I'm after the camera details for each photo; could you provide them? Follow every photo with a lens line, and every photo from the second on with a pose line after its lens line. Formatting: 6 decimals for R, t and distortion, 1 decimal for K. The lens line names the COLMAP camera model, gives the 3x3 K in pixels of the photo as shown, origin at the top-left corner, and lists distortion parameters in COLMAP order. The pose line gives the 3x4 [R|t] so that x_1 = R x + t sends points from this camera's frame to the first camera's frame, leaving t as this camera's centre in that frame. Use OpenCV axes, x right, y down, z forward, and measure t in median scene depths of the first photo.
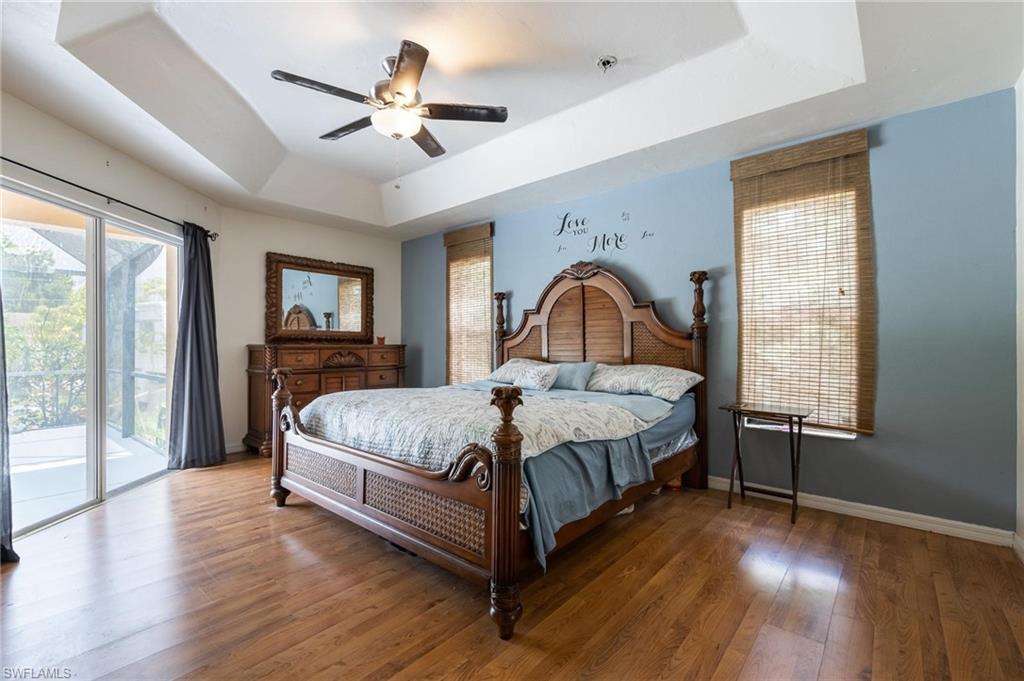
lens RADIAL K [[447.1, 0, 513.7], [0, 447.1, 343.3], [0, 0, 1]] dist [0.000813, -0.000155]
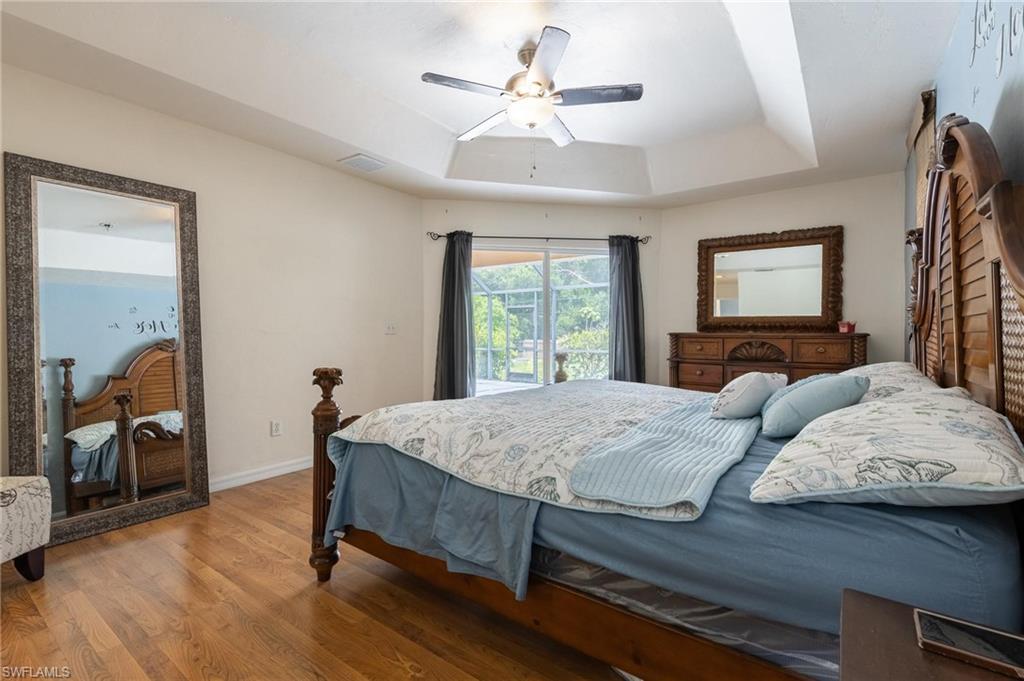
lens RADIAL K [[447.1, 0, 506.2], [0, 447.1, 338.9], [0, 0, 1]] dist [0.000813, -0.000155]
pose [[0.063715, 0.016139, -0.997838, 0.422077], [-0.002776, 0.999868, 0.015995, 0.001801], [0.997964, 0.001751, 0.063752, 0.500488]]
